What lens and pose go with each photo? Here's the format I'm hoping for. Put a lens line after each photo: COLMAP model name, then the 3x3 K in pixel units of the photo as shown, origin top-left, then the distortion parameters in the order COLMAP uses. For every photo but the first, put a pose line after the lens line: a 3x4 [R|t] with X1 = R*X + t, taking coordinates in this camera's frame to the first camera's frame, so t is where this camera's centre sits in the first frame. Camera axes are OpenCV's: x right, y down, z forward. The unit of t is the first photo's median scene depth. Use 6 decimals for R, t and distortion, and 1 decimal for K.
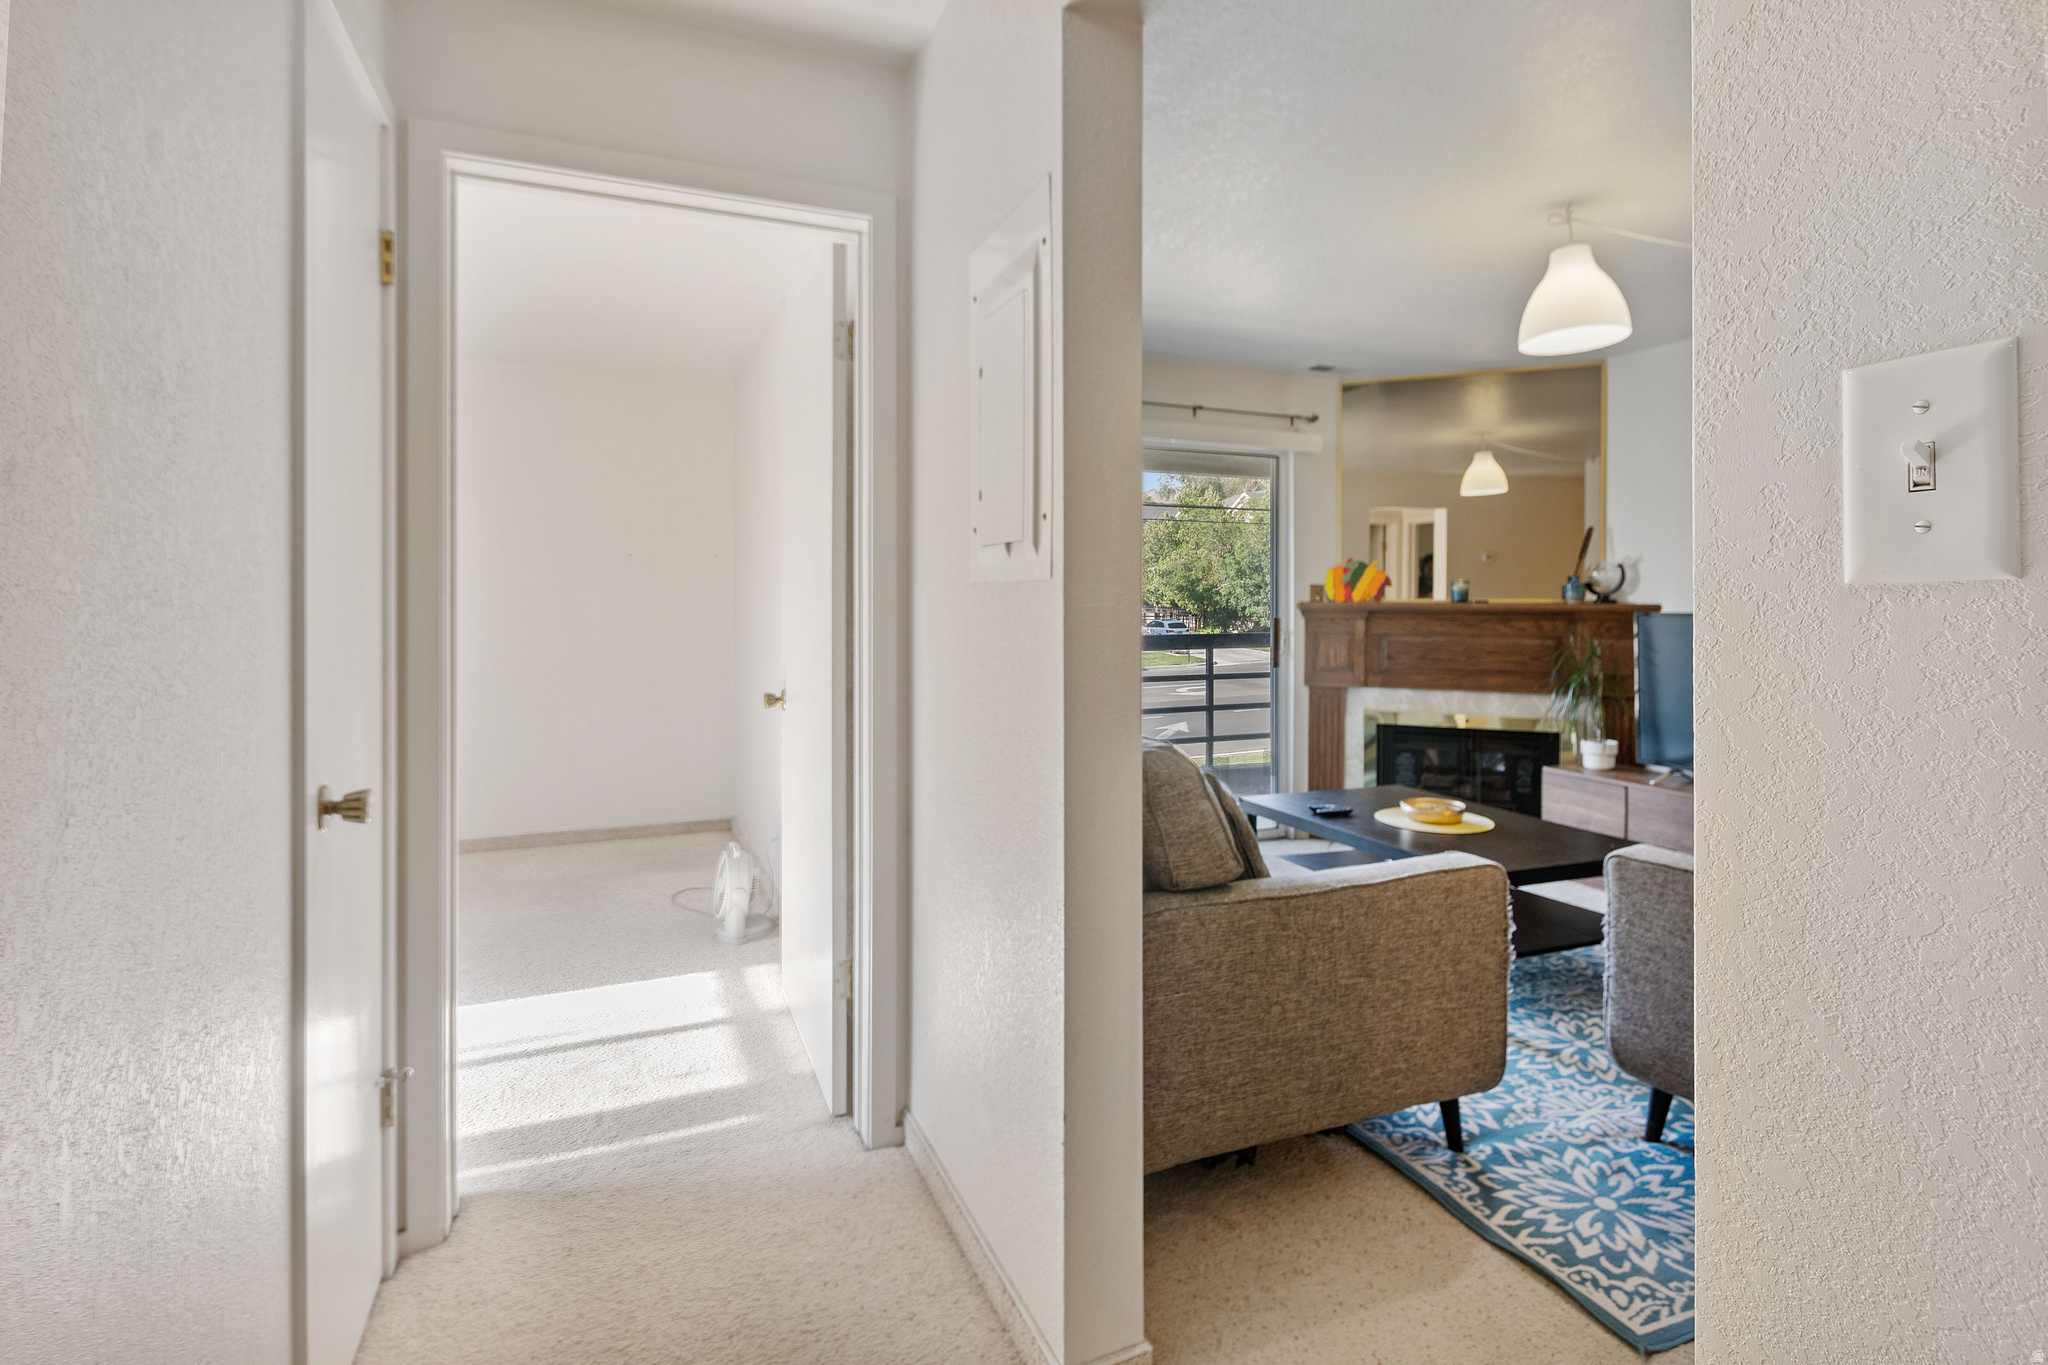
lens RADIAL K [[976.0, 0, 1029.2], [0, 976.0, 627.0], [0, 0, 1]] dist [0.002499, 0.001631]
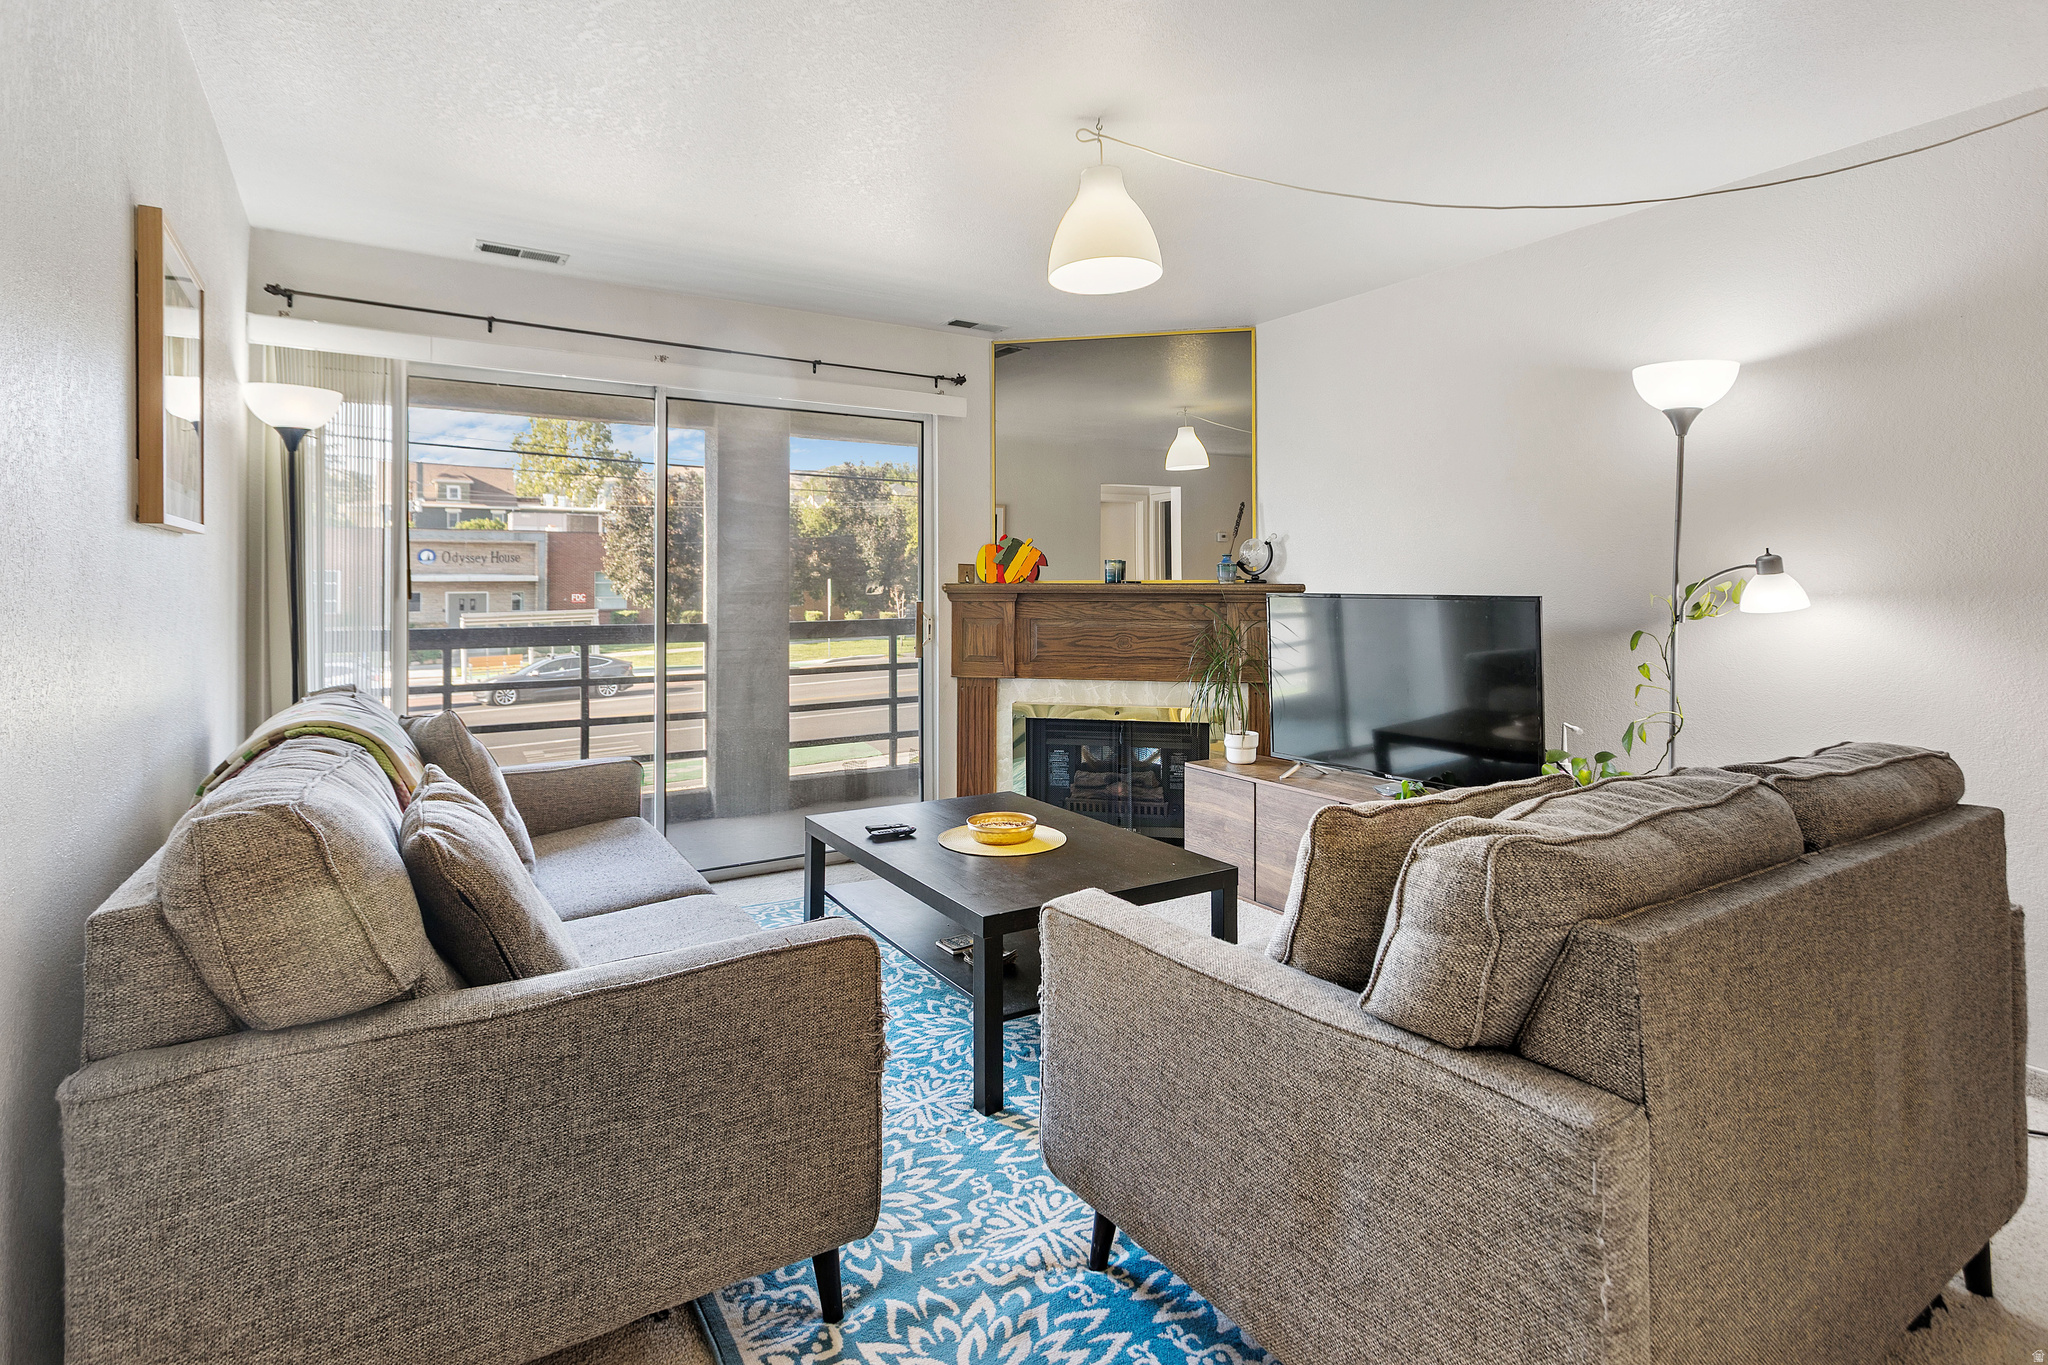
lens RADIAL K [[994.6, 0, 1022.0], [0, 994.6, 594.5], [0, 0, 1]] dist [0.000680, 0.002859]
pose [[0.985323, -0.006507, 0.170576, 0.202871], [0.009022, 0.999862, -0.013973, -0.002602], [-0.170461, 0.015307, 0.985246, 0.096914]]
